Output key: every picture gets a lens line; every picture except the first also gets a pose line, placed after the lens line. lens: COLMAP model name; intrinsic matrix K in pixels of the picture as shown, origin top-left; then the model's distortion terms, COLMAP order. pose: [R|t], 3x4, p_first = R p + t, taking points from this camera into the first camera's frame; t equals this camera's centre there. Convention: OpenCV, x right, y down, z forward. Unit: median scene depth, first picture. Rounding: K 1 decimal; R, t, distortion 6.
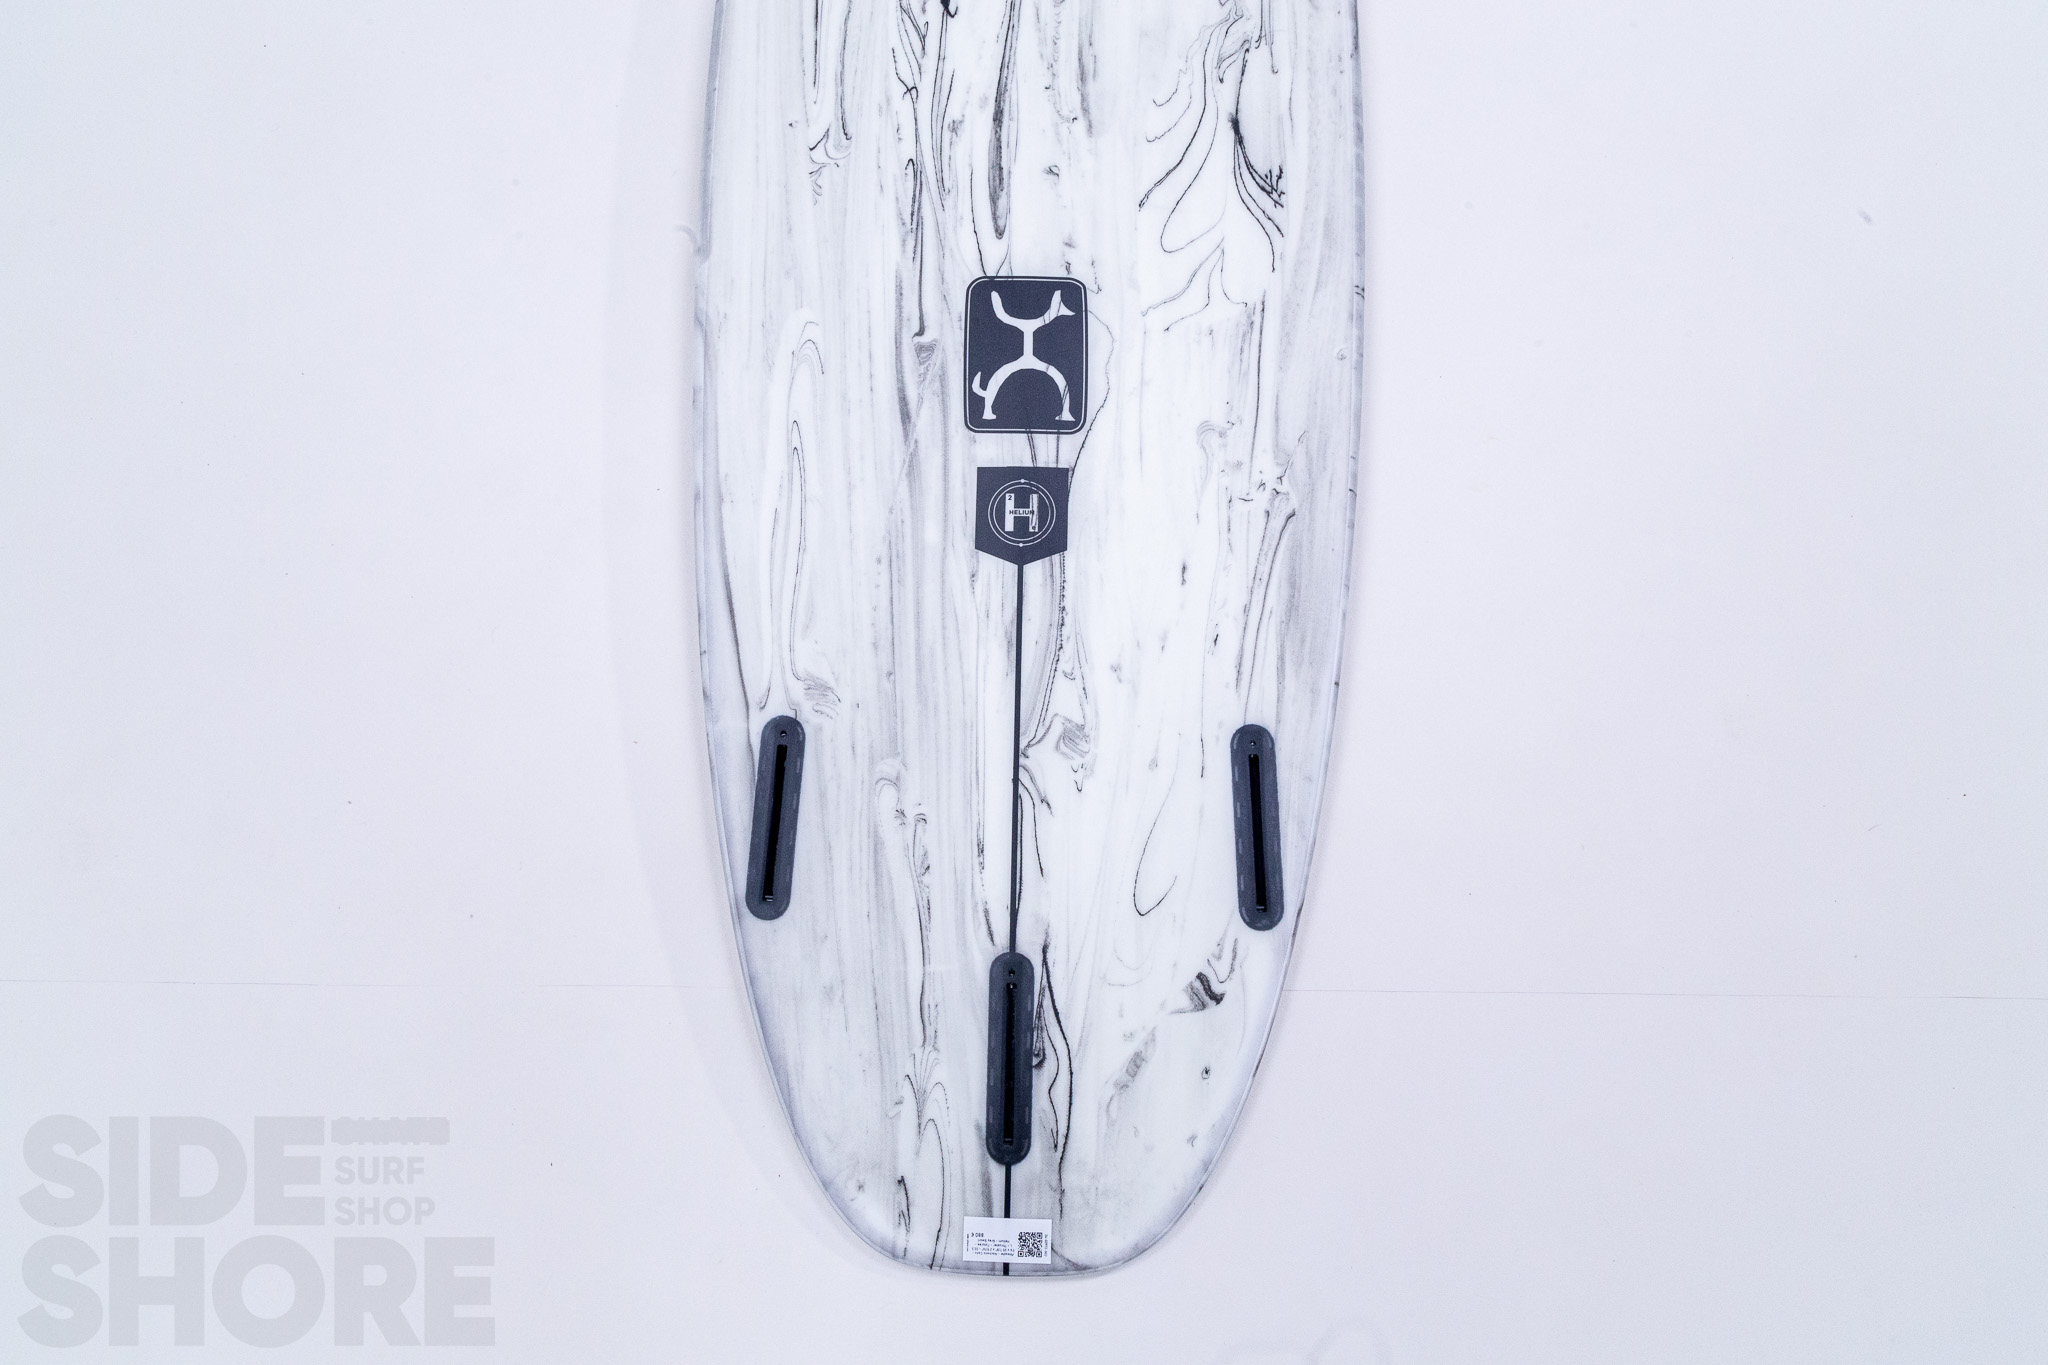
lens RADIAL K [[1462.0, 0, 1022.3], [0, 1462.0, 699.6], [0, 0, 1]] dist [0.060301, 0.001674]
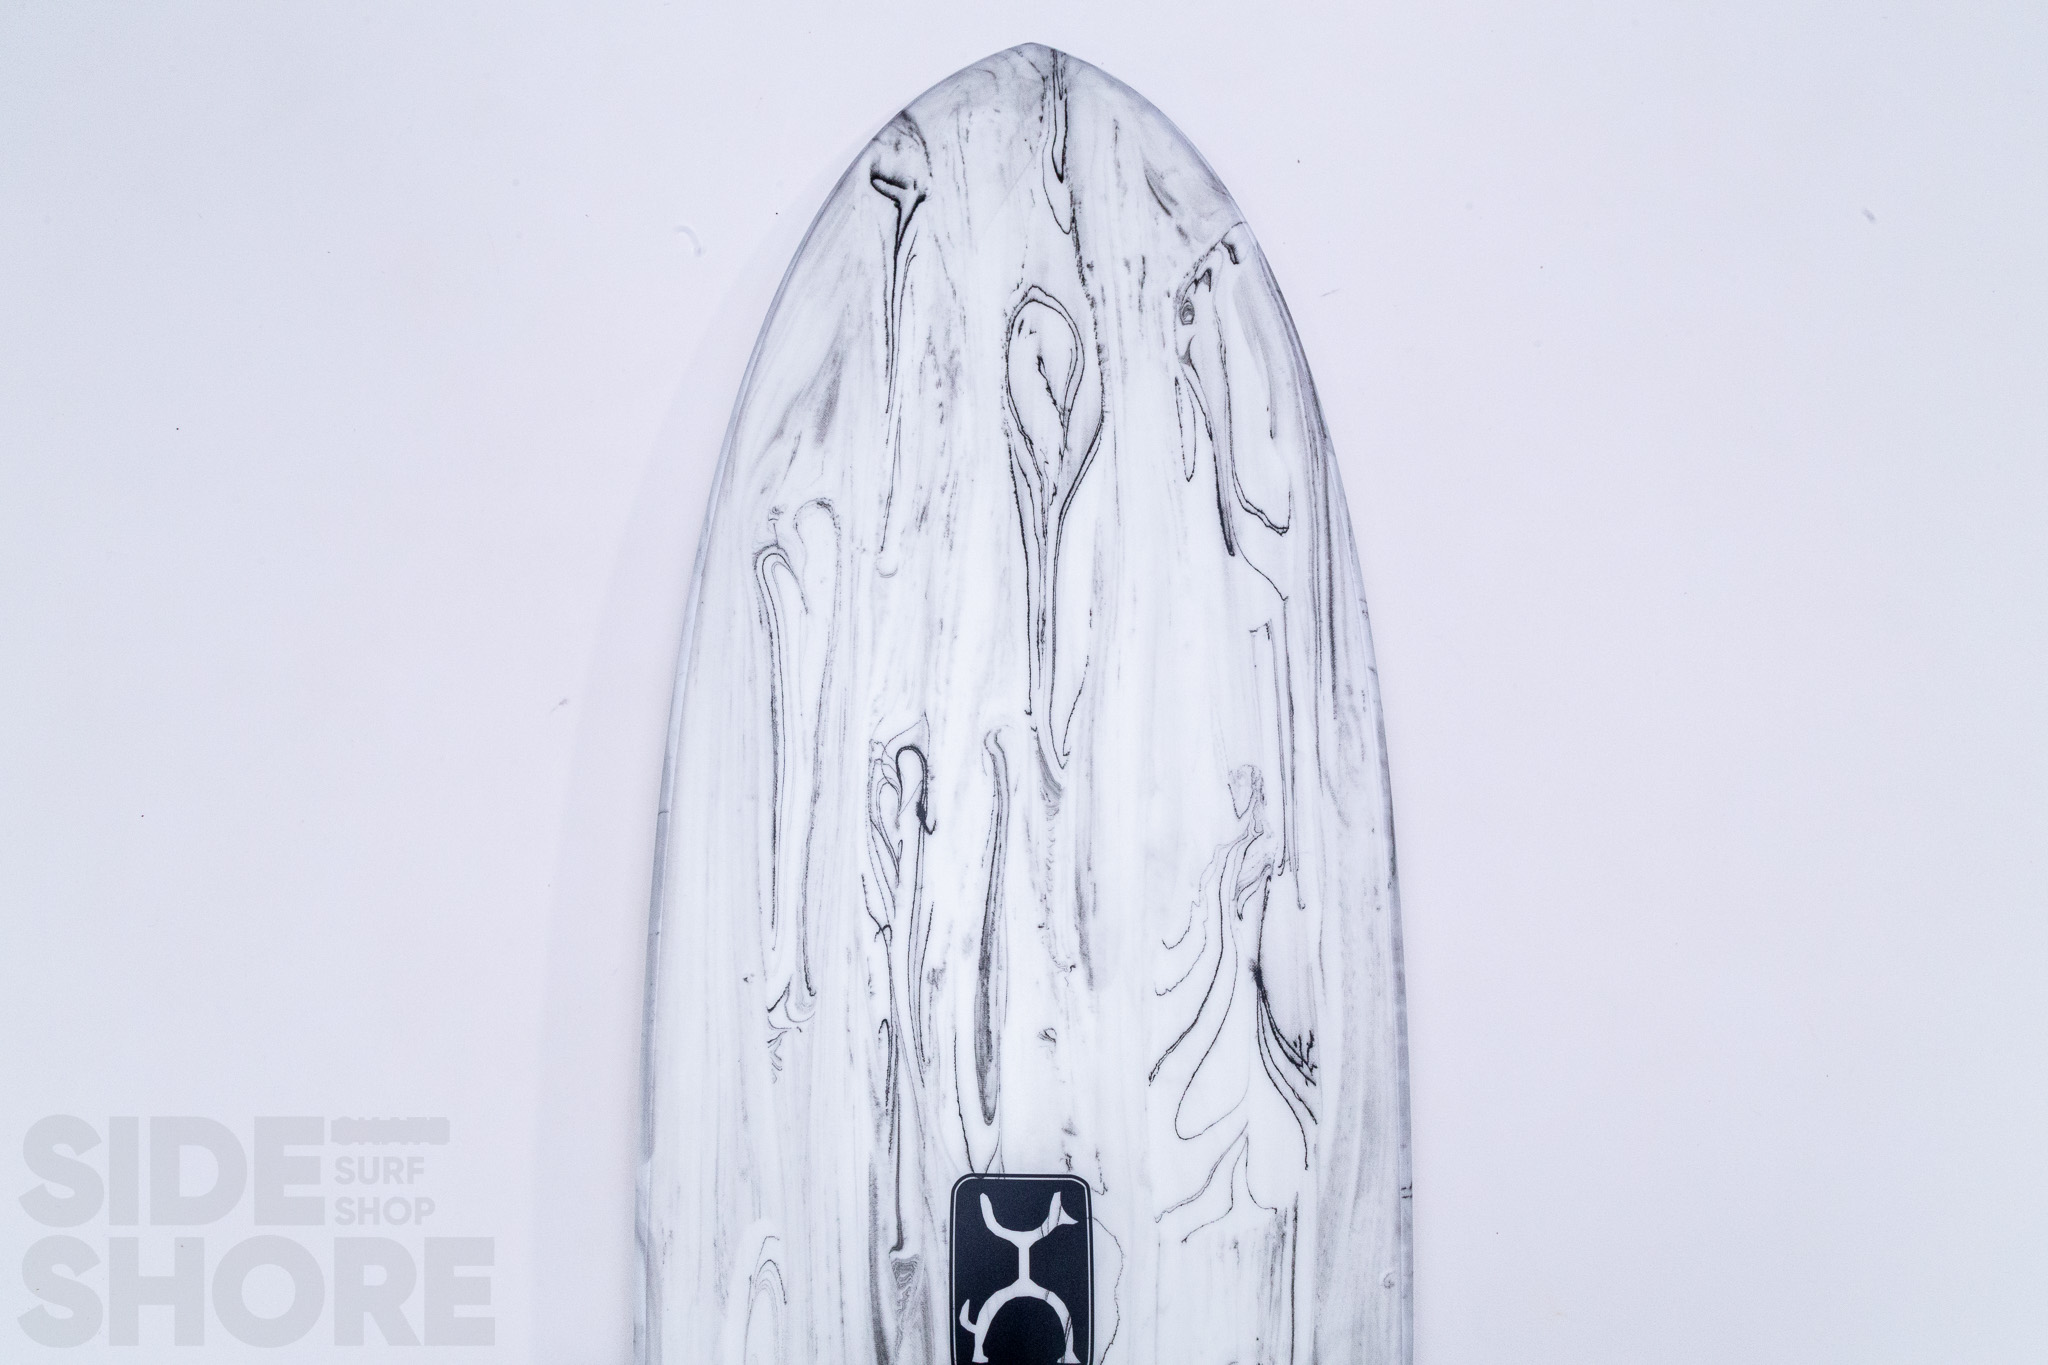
lens RADIAL K [[1462.0, 0, 1021.9], [0, 1462.0, 669.6], [0, 0, 1]] dist [0.060301, 0.001674]
pose [[0.999835, -0.016285, 0.008062, 0.001405], [0.015895, 0.998806, 0.046197, -0.614576], [-0.008805, -0.046061, 0.998900, 0.147360]]
